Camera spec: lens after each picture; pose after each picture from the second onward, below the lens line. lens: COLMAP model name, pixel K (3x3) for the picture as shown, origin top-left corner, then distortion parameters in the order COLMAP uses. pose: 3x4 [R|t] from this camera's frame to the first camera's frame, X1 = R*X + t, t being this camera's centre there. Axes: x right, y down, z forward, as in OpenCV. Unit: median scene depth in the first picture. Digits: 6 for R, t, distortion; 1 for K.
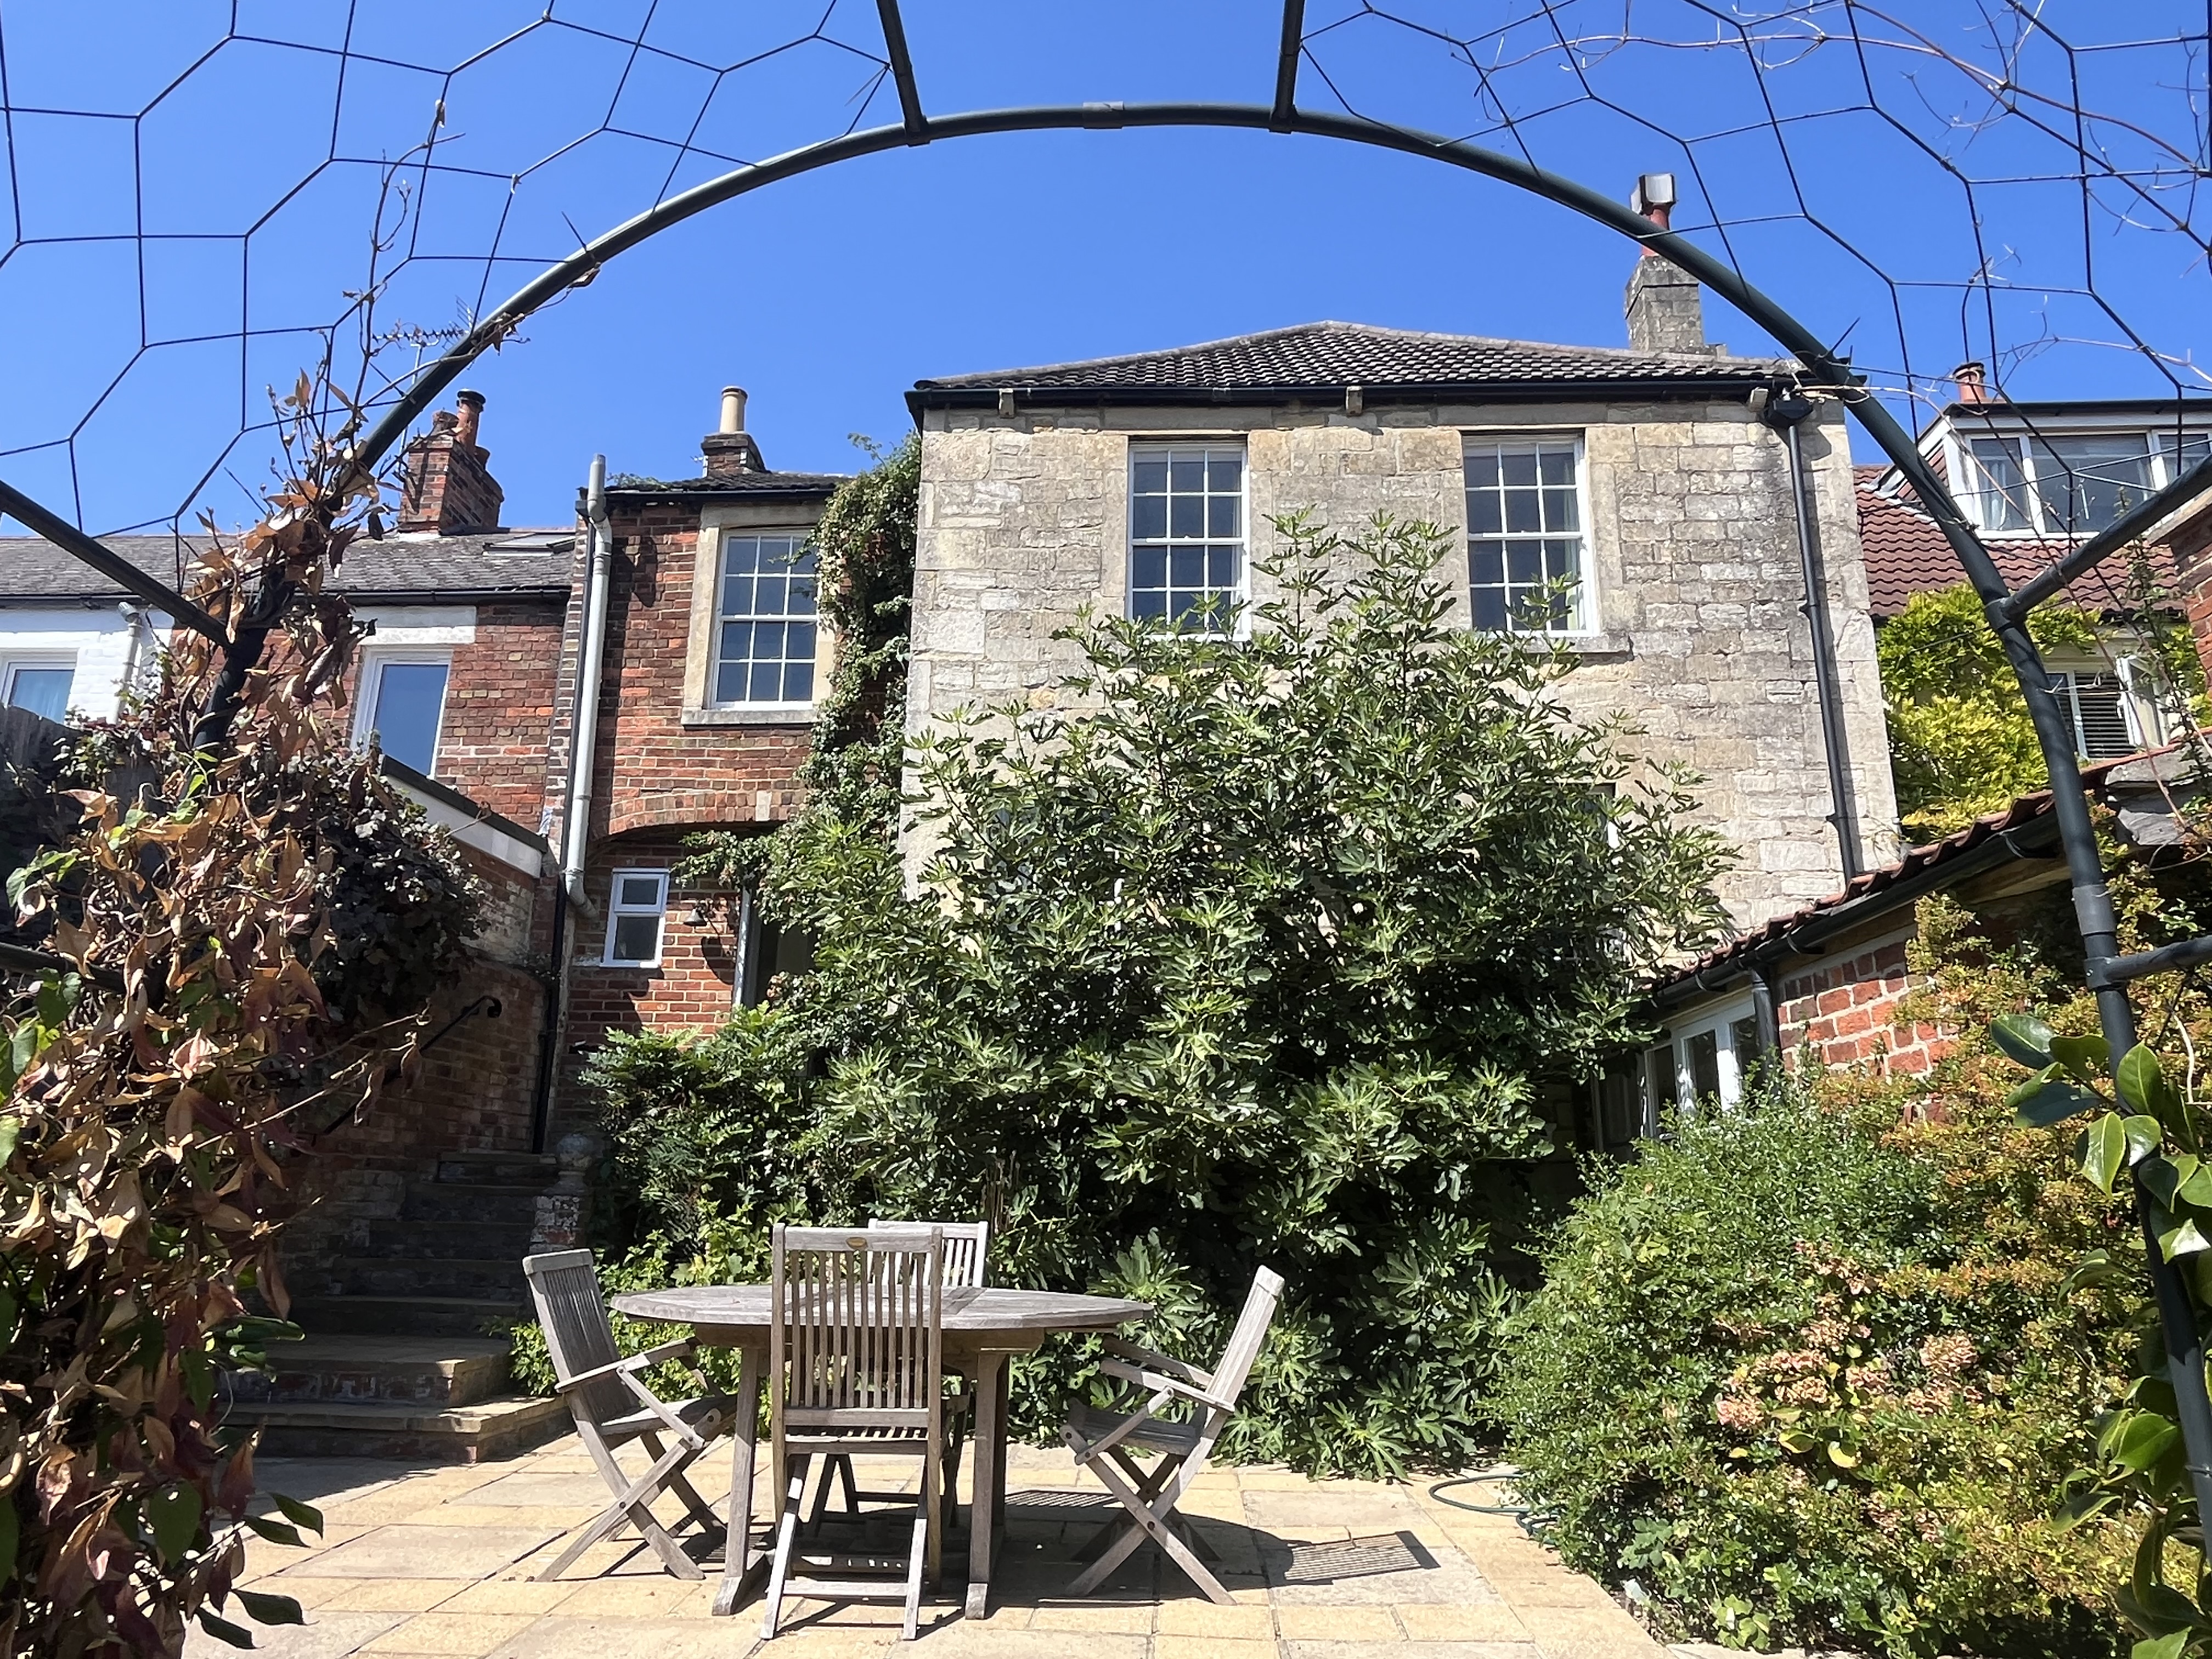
lens RADIAL K [[1352.8, 0, 1107.4], [0, 1352.8, 822.9], [0, 0, 1]] dist [0.002861, 0.000242]
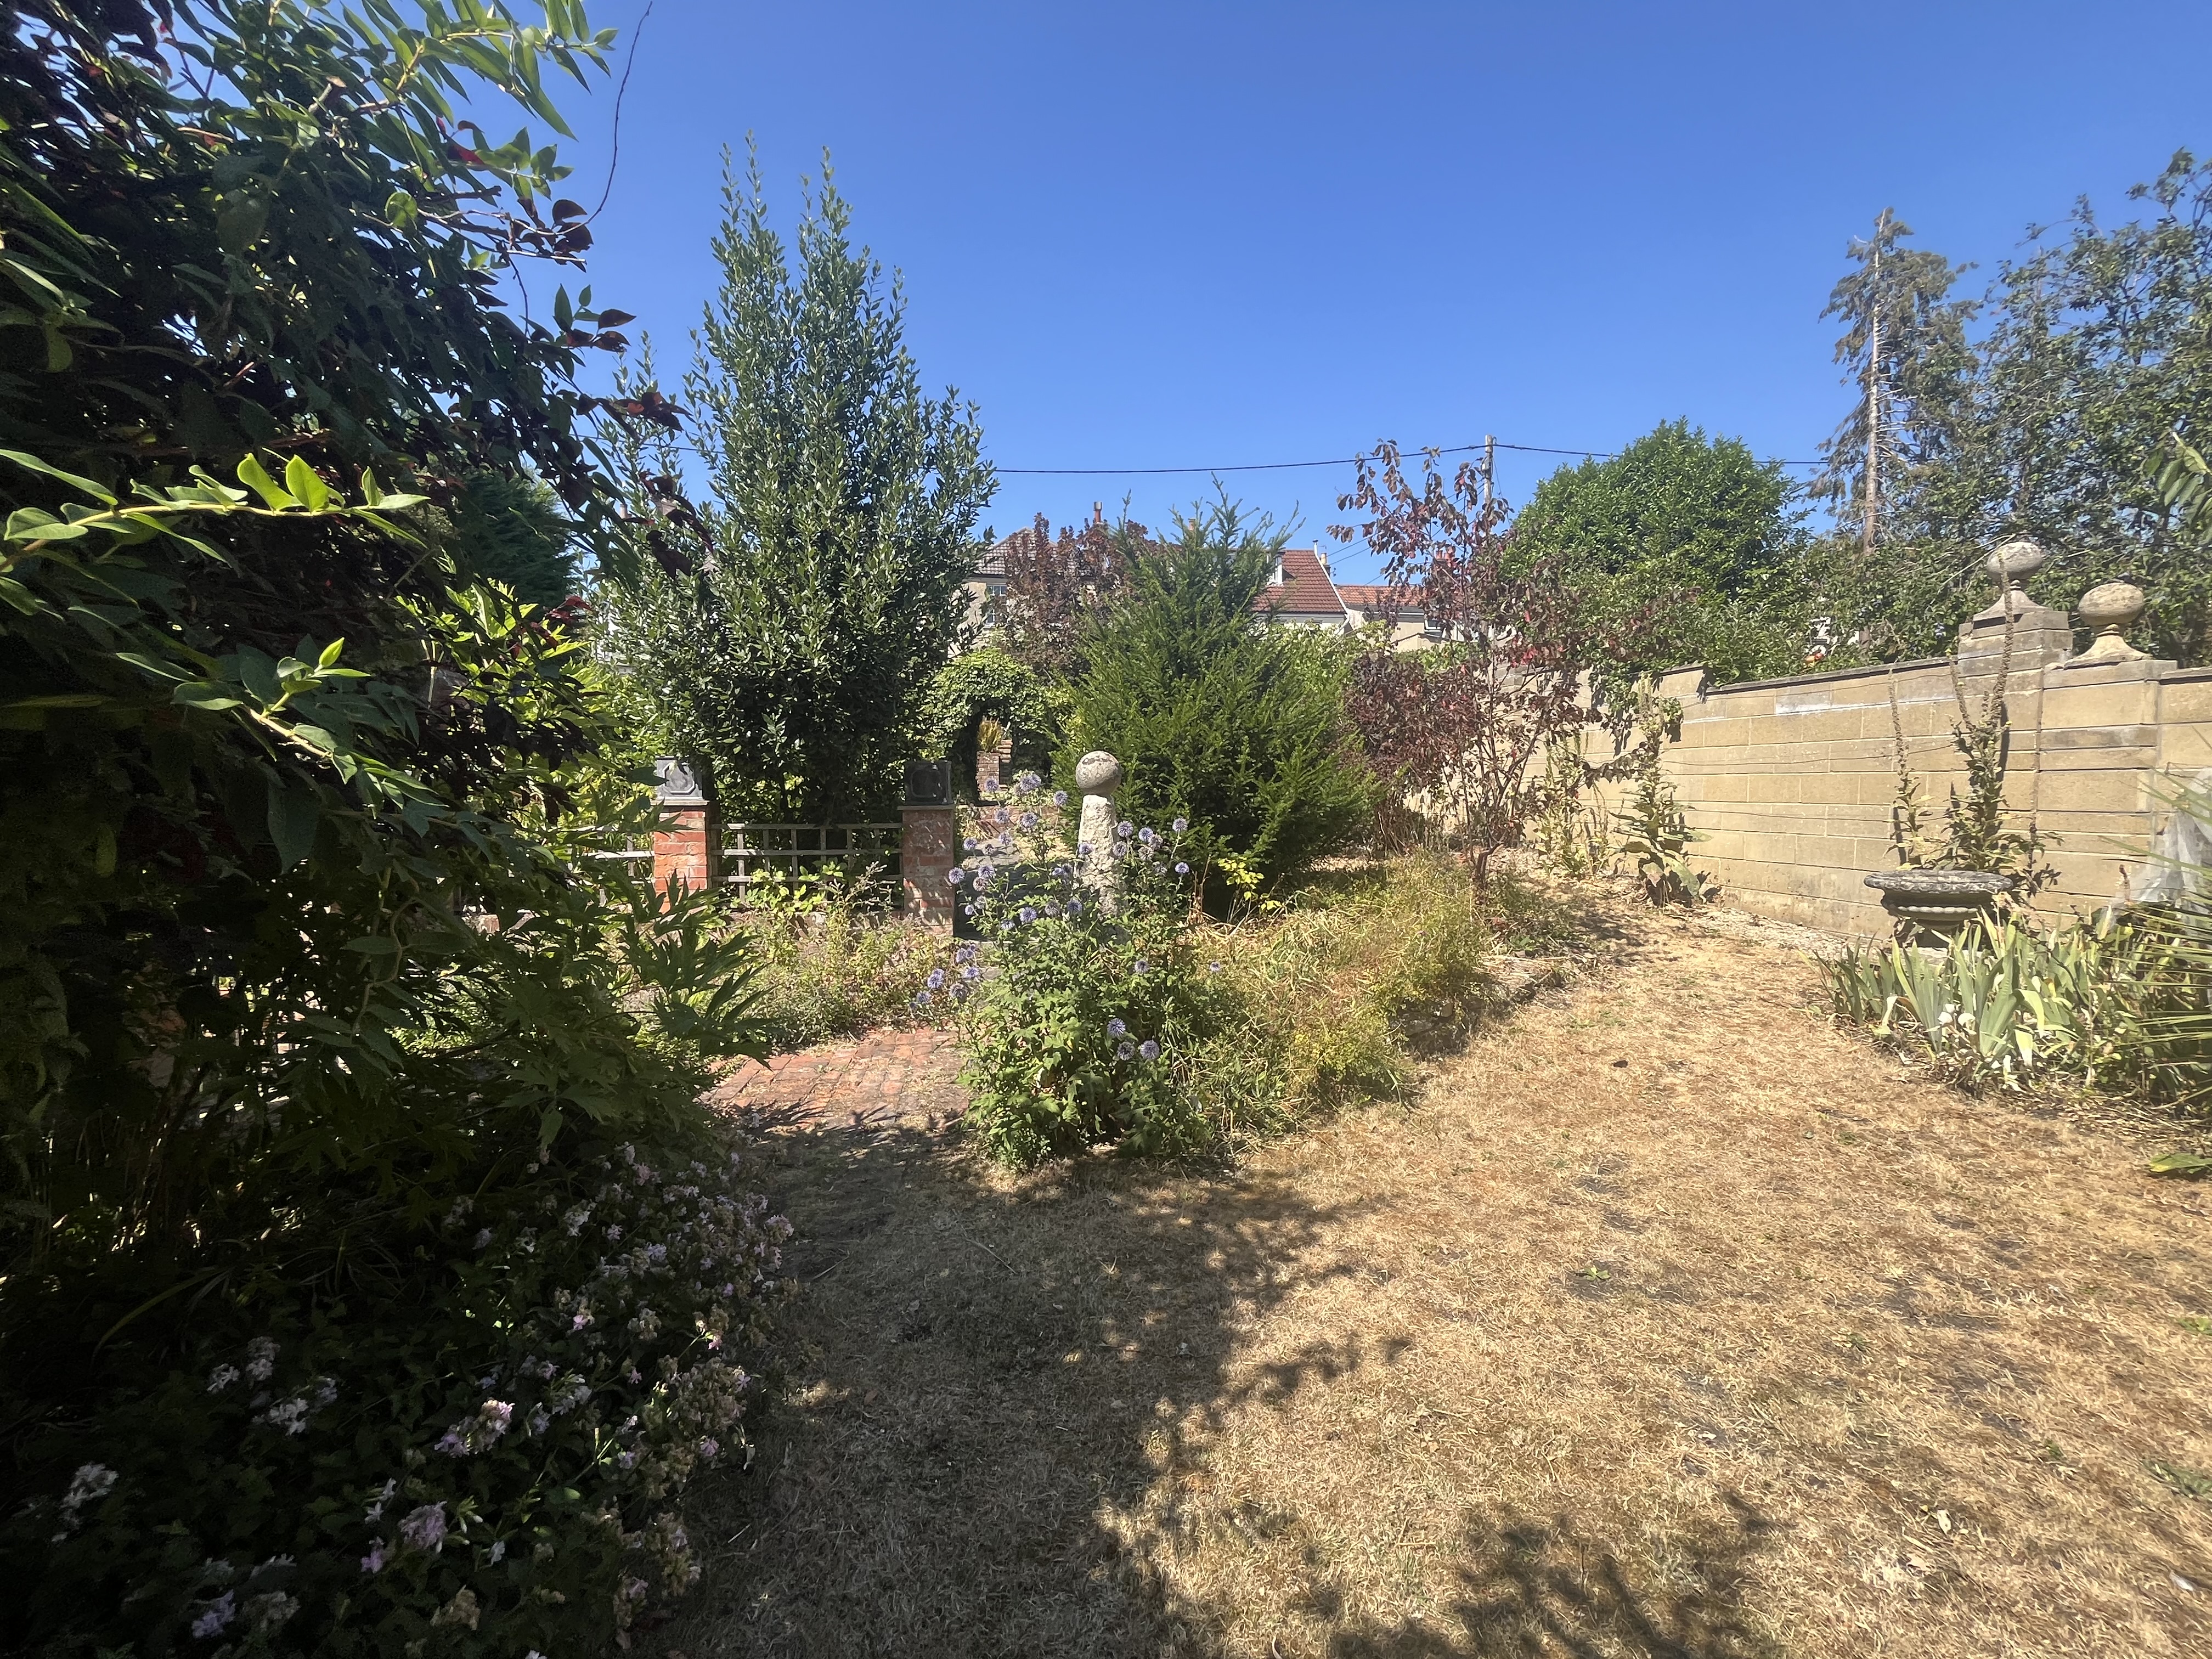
lens RADIAL K [[906.5, 0, 1105.1], [0, 906.5, 827.1], [0, 0, 1]] dist [0.000459, -0.000746]
pose [[0.977458, -0.033426, 0.208467, -0.298824], [-0.034680, 0.948556, 0.314704, -0.500534], [-0.208262, -0.314839, 0.926015, -2.666021]]
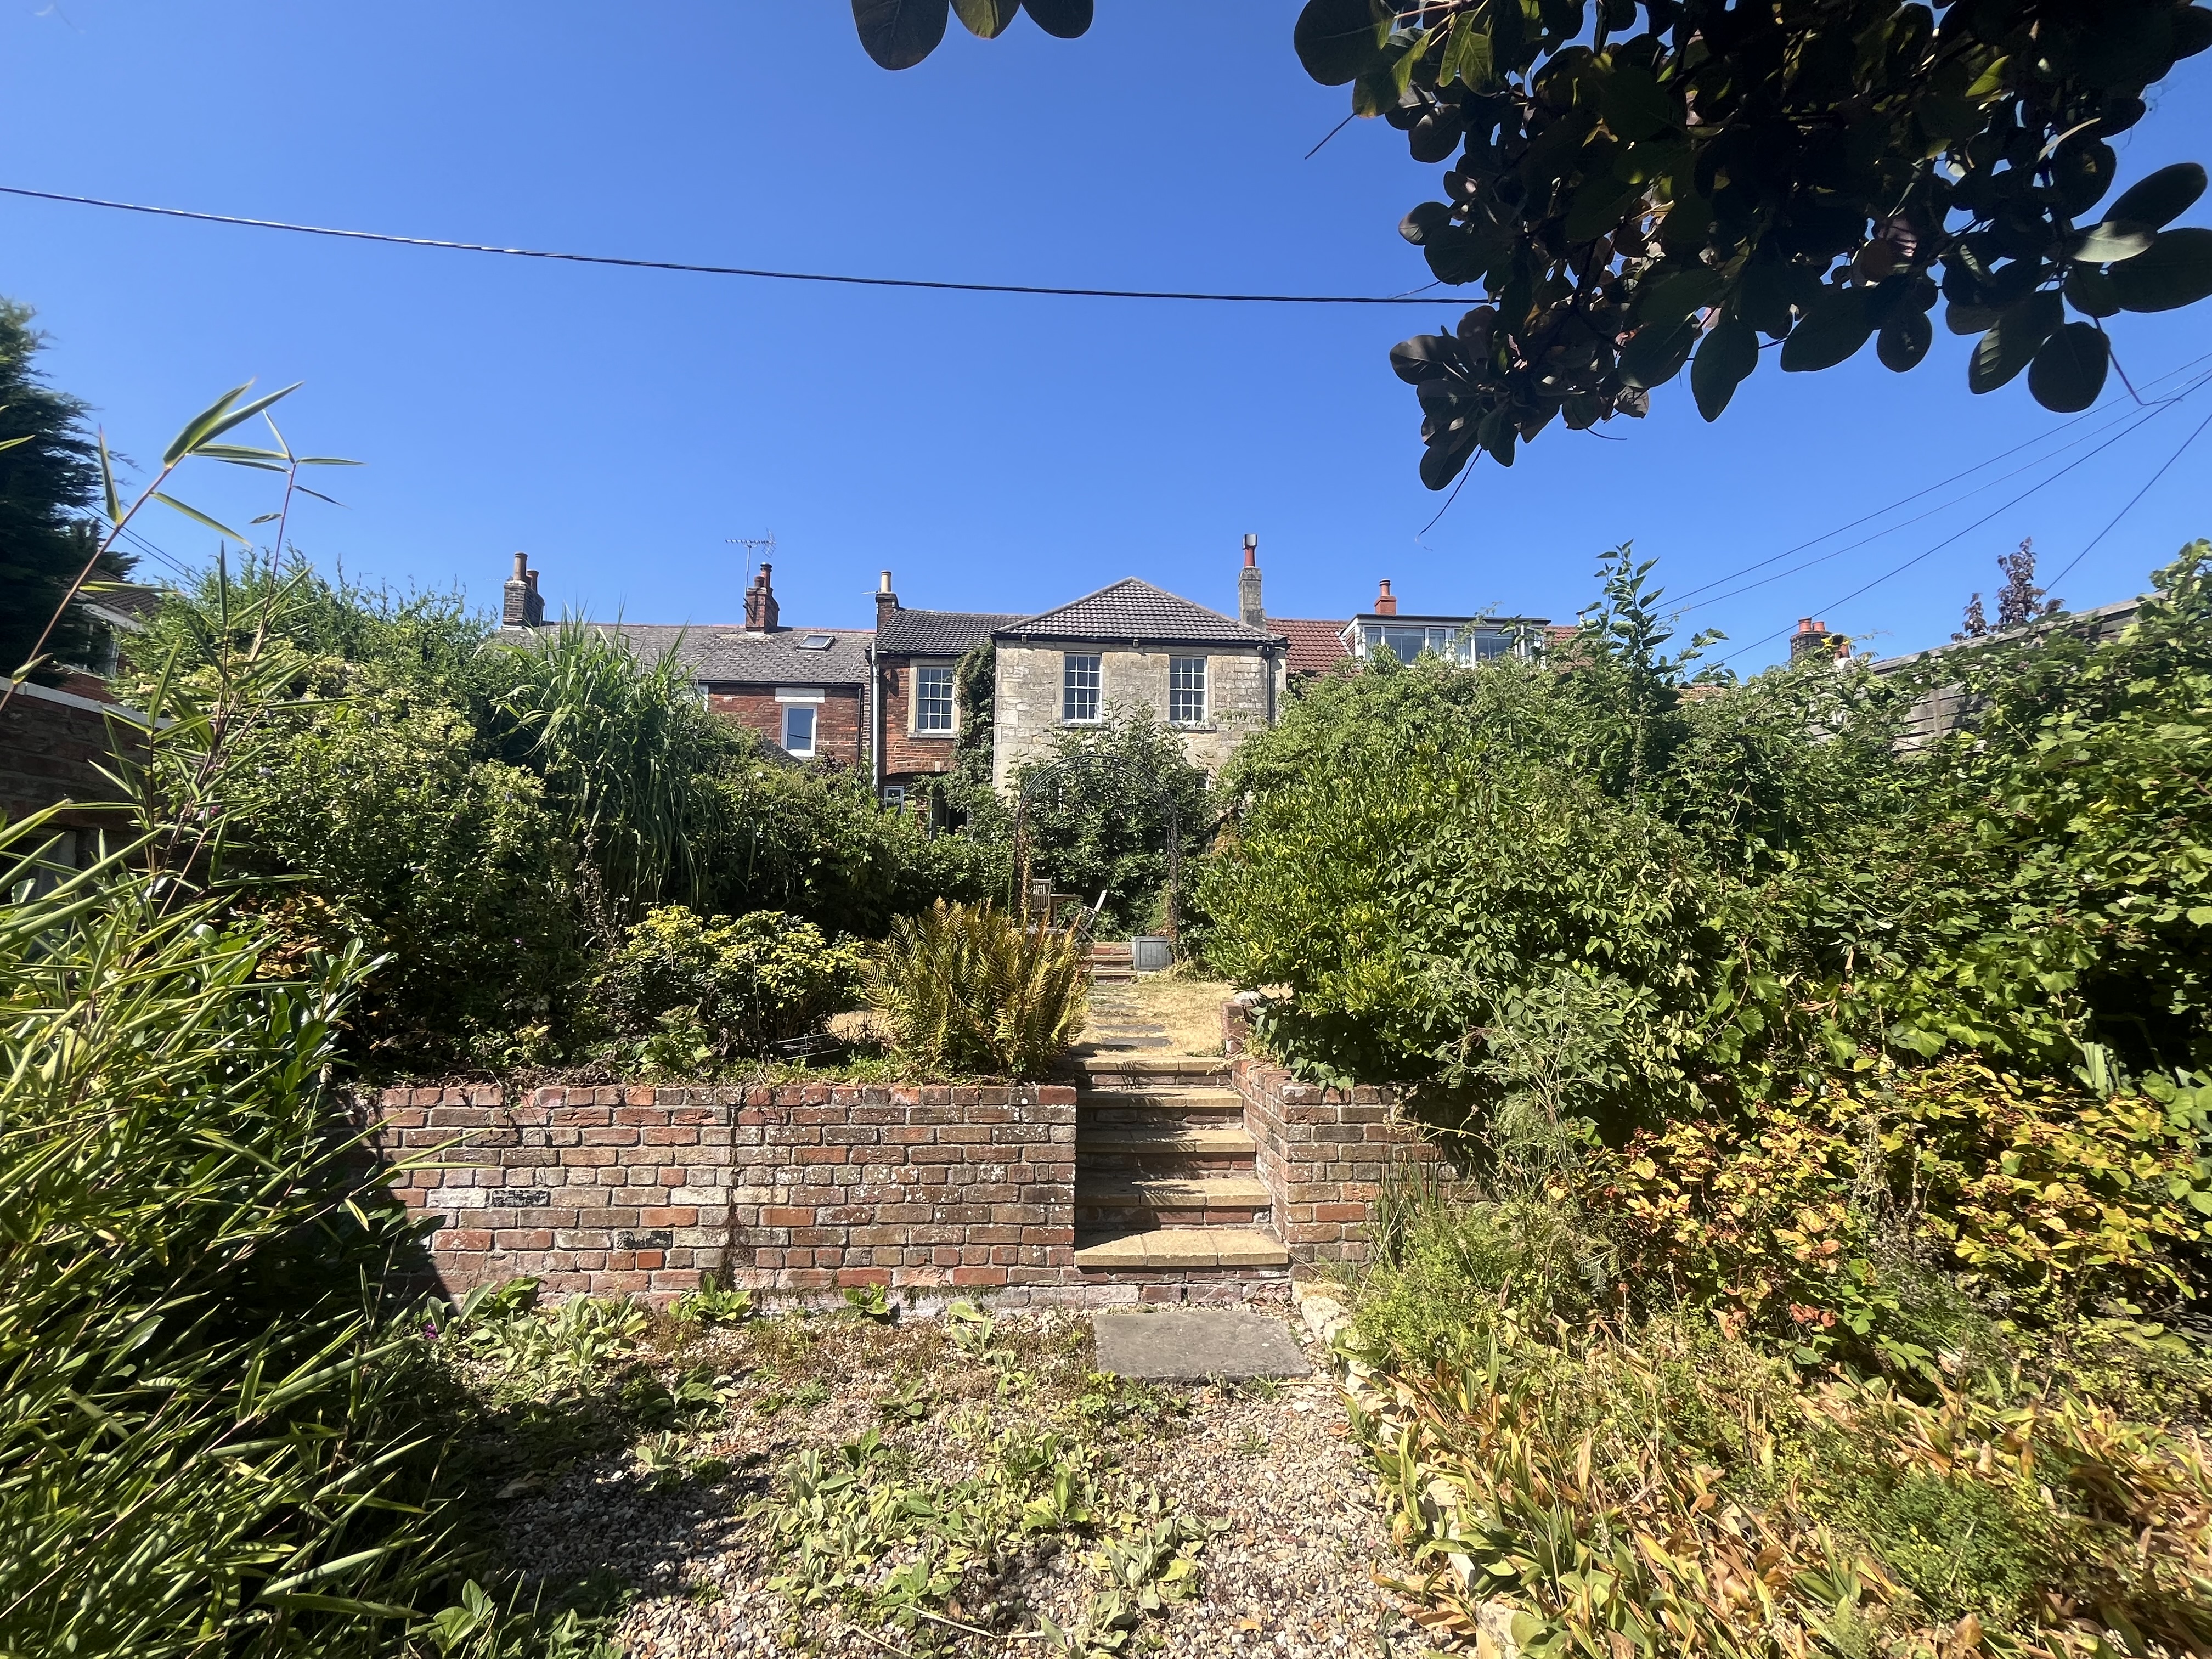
lens RADIAL K [[906.5, 0, 1102.6], [0, 906.5, 826.0], [0, 0, 1]] dist [0.000459, -0.000746]
pose [[0.992391, 0.008644, 0.122824, -0.142227], [-0.026447, 0.989214, 0.144068, -0.186291], [-0.120254, -0.146220, 0.981916, -1.065458]]
